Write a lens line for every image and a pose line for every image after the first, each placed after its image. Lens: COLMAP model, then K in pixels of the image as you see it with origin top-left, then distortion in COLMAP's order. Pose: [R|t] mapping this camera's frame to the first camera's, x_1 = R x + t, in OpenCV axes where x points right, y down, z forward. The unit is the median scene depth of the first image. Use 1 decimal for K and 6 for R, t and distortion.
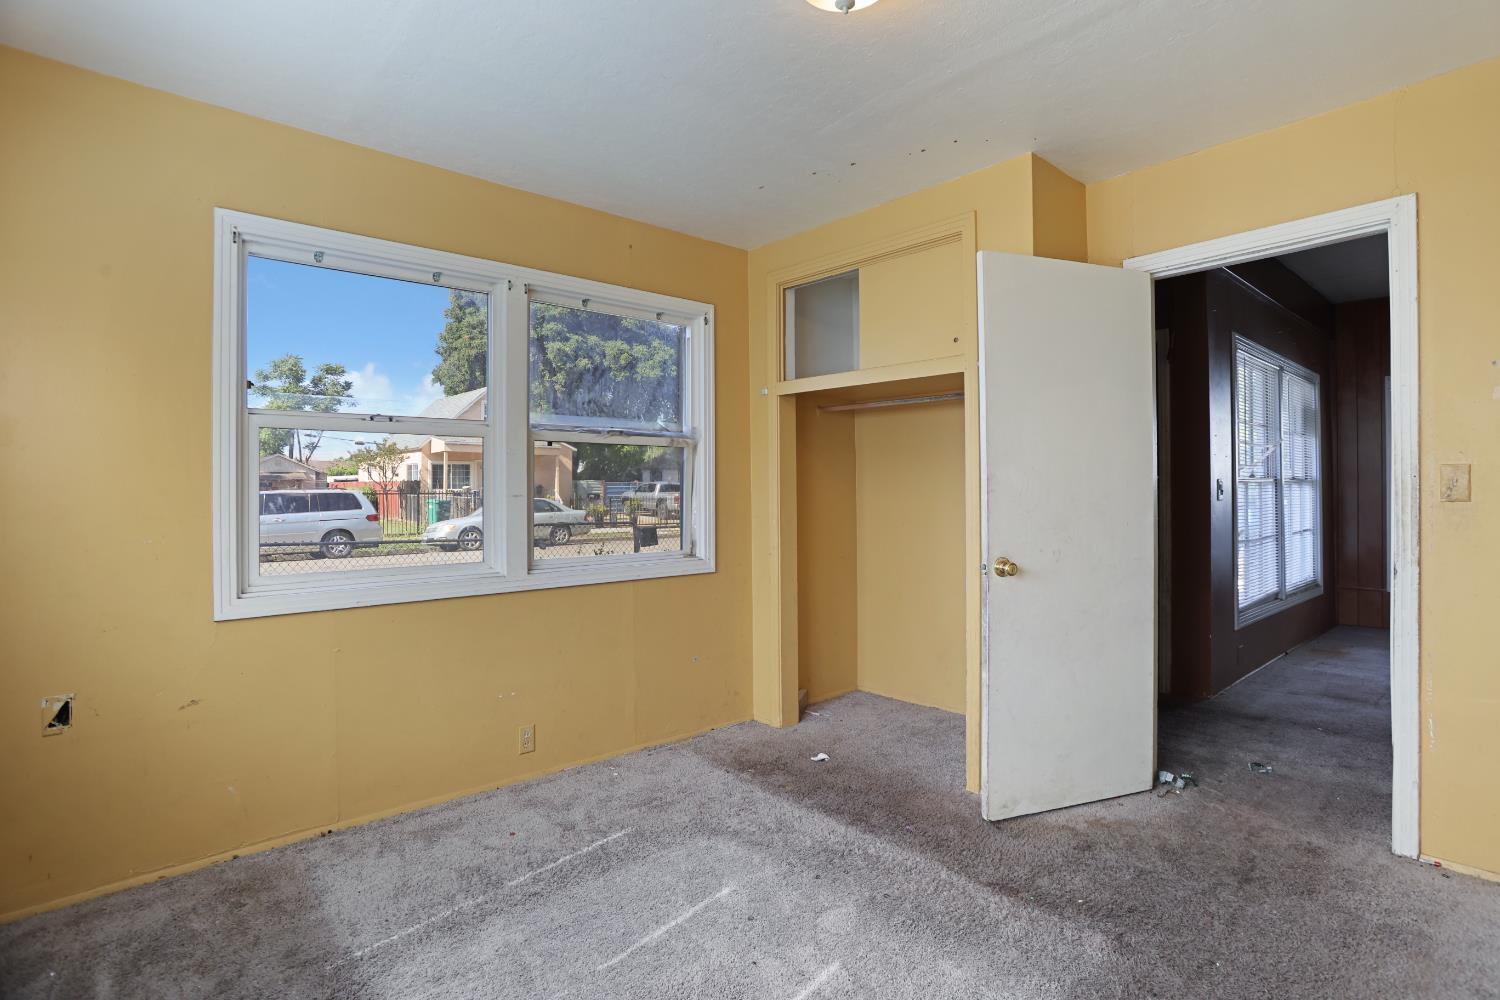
lens RADIAL K [[730.2, 0, 758.2], [0, 730.2, 486.3], [0, 0, 1]] dist [-0.050402, 0.022045]
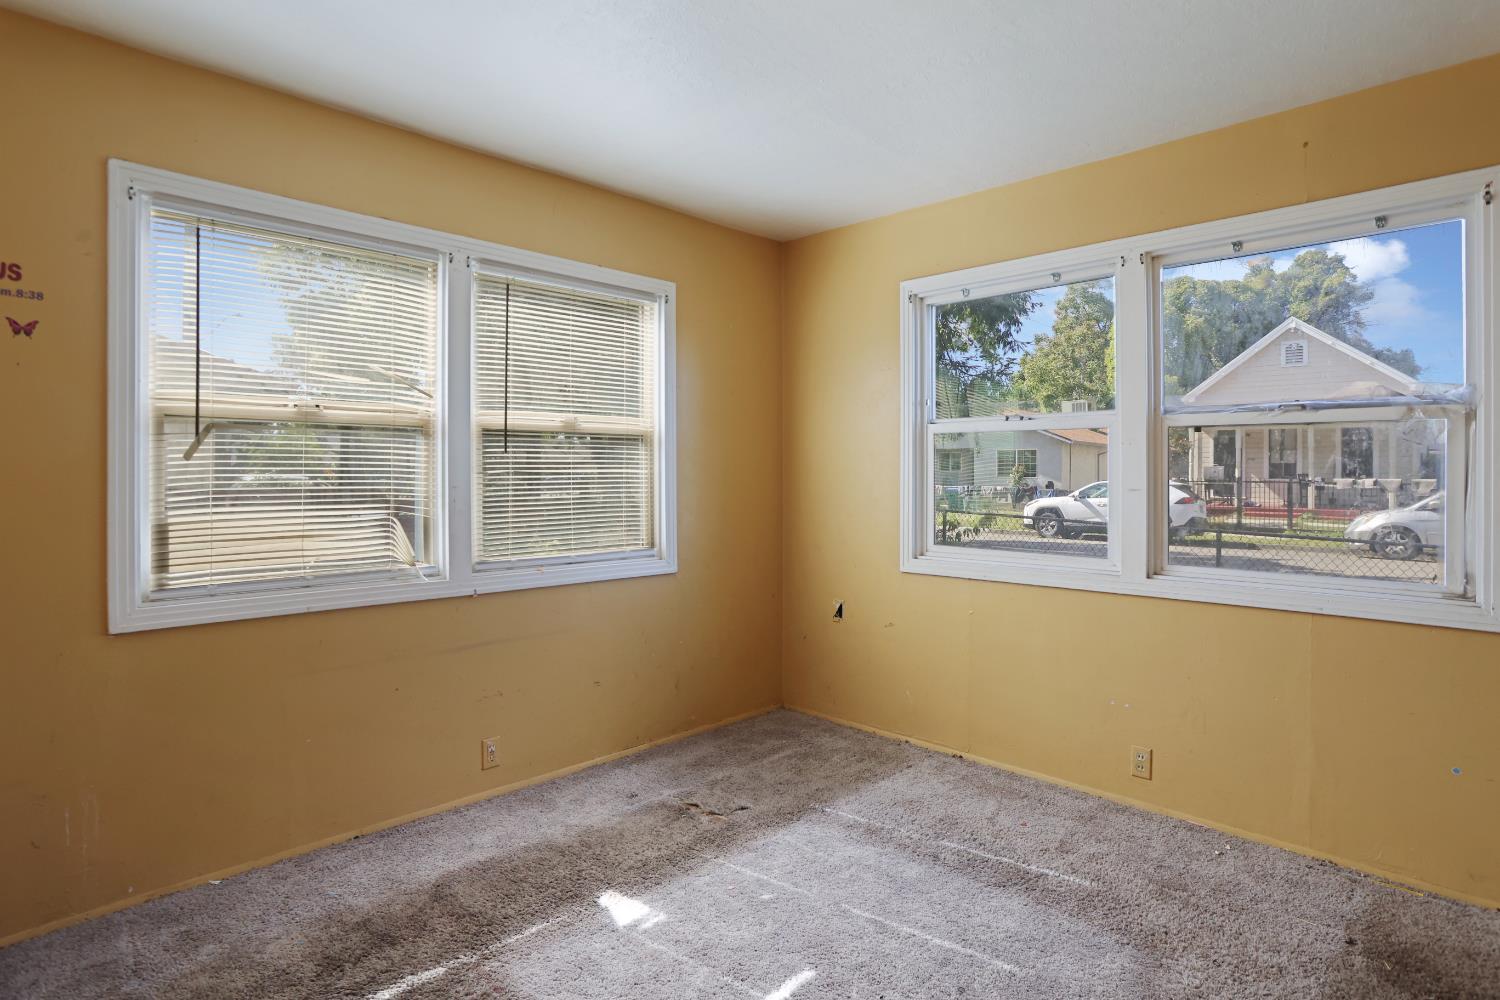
lens RADIAL K [[730.2, 0, 758.2], [0, 730.2, 486.3], [0, 0, 1]] dist [-0.050402, 0.022045]
pose [[0.105555, 0.013414, -0.994323, 0.623468], [-0.011548, 0.999858, 0.012263, 0.003539], [0.994346, 0.010188, 0.105695, 0.530945]]
